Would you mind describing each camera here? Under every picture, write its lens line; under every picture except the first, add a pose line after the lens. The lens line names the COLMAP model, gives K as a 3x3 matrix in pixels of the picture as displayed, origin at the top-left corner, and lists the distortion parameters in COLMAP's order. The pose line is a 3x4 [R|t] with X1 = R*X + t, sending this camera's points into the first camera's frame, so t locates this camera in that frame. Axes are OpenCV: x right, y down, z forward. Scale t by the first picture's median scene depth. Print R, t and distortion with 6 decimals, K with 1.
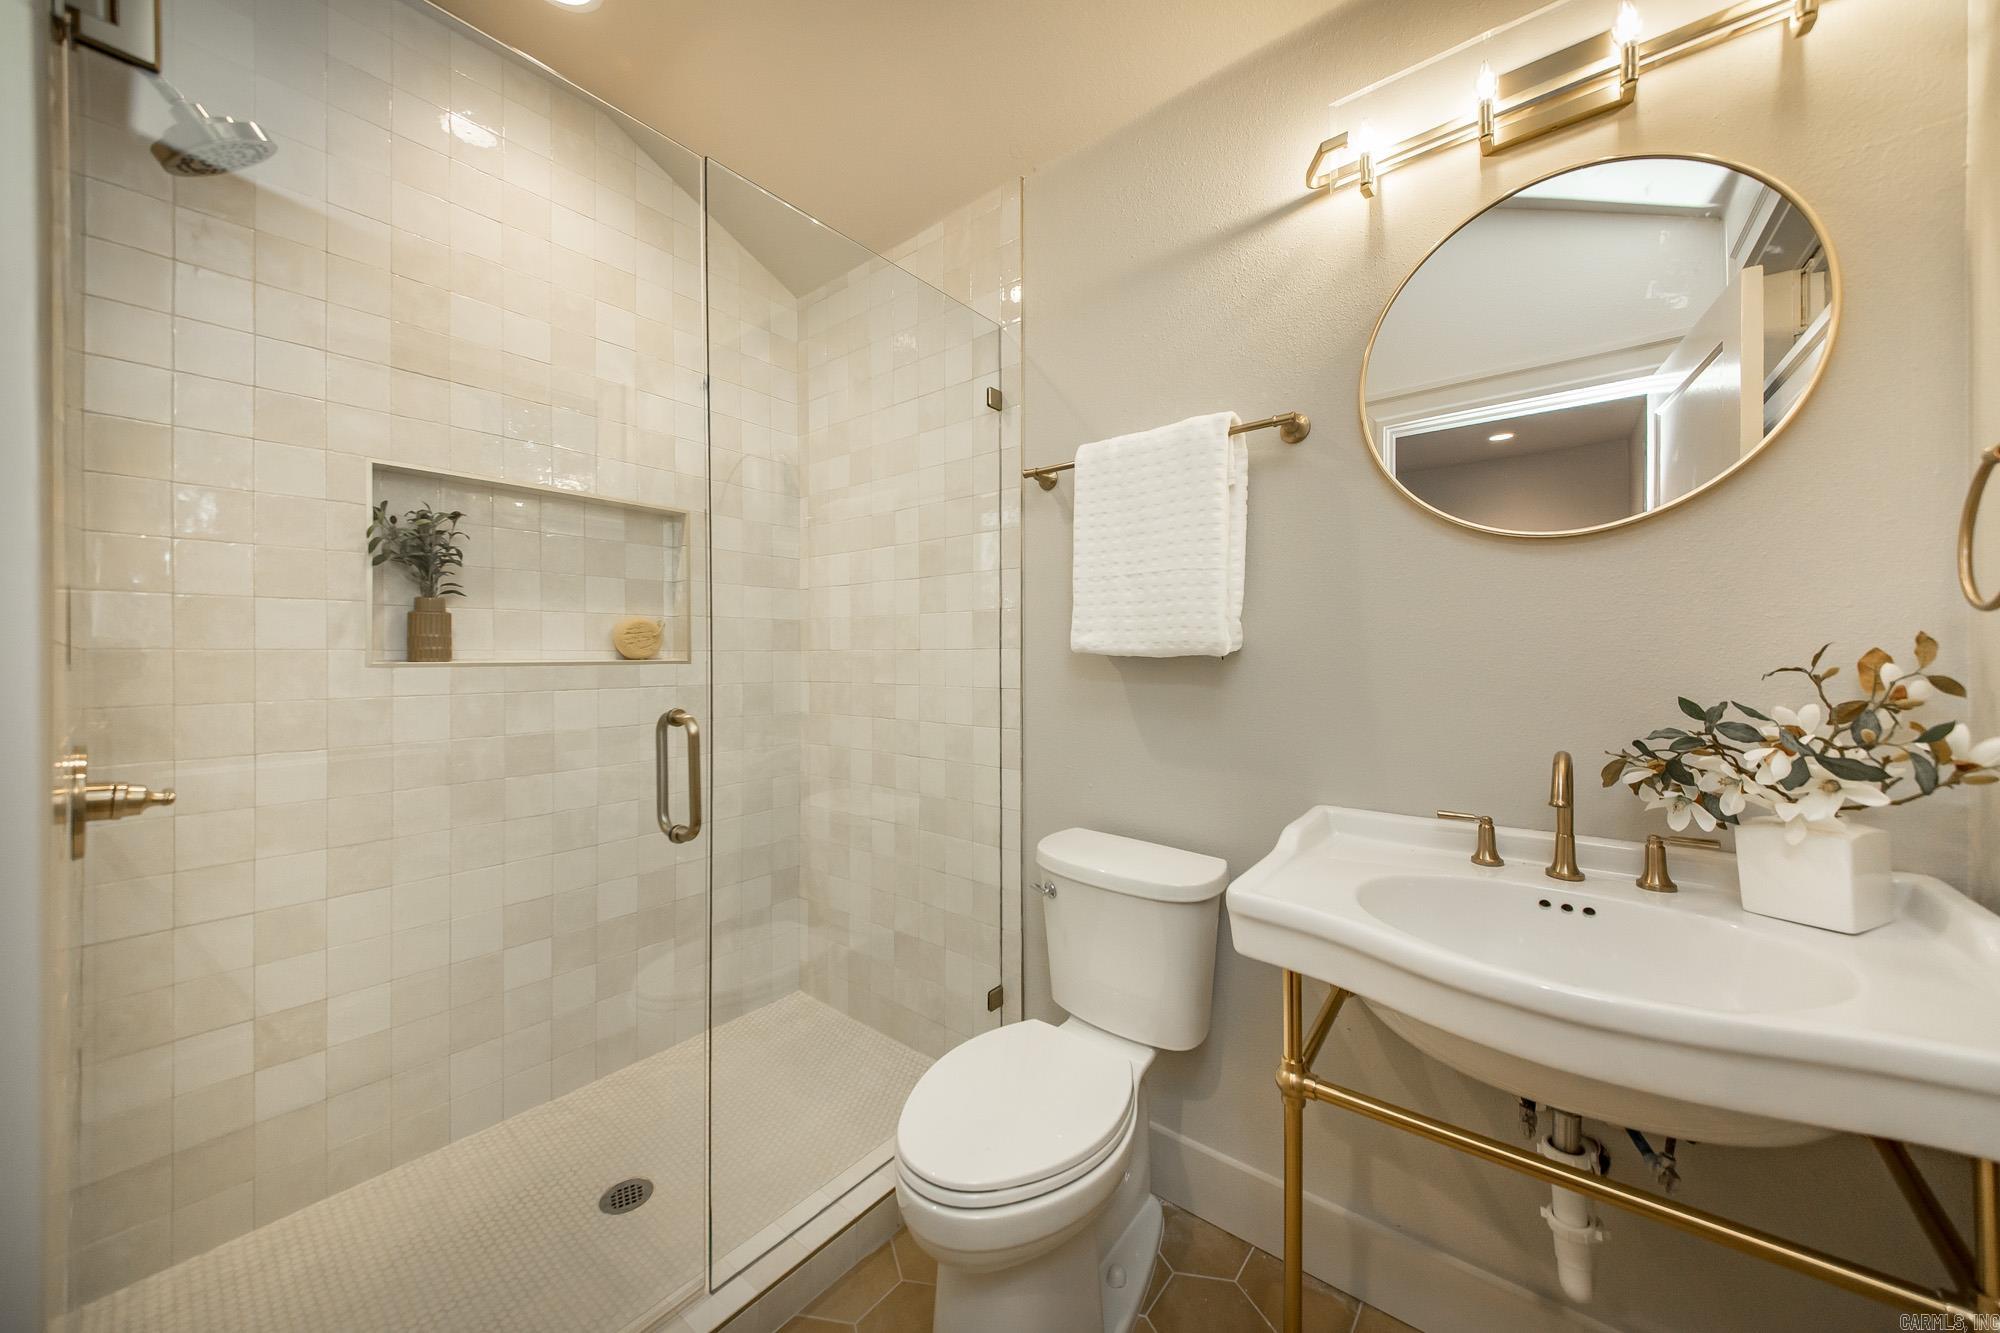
lens RADIAL K [[704.4, 0, 1006.2], [0, 704.4, 663.9], [0, 0, 1]] dist [-0.009352, -0.000481]
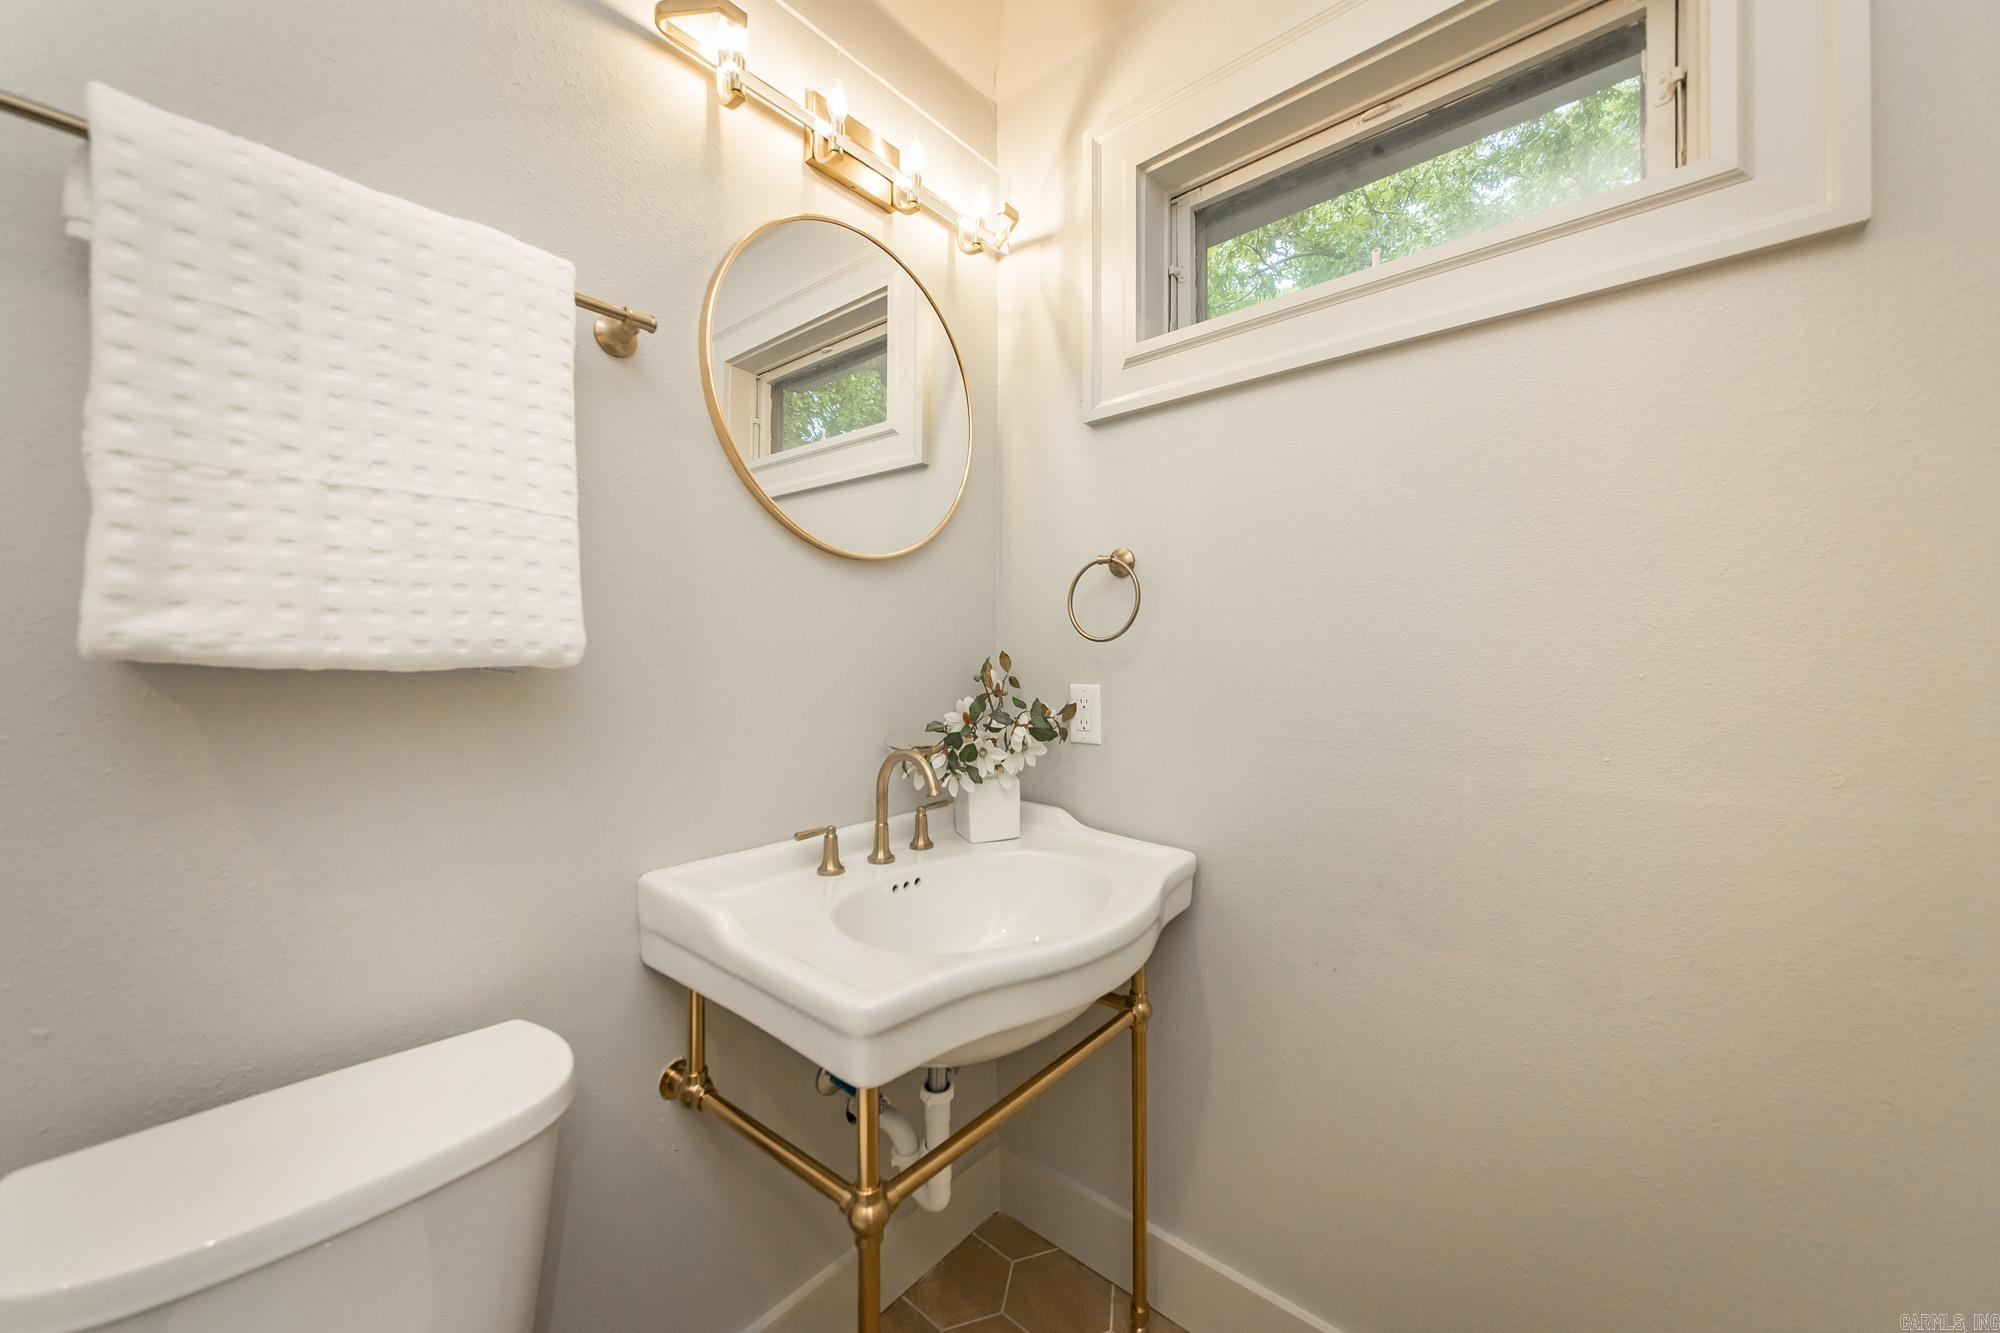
lens RADIAL K [[704.4, 0, 999.7], [0, 704.4, 656.0], [0, 0, 1]] dist [-0.009352, -0.000481]
pose [[0.019113, 0.010203, 0.999765, -0.318571], [0.011842, 0.999875, -0.010430, -0.012309], [-0.999747, 0.012038, 0.018990, 0.726241]]
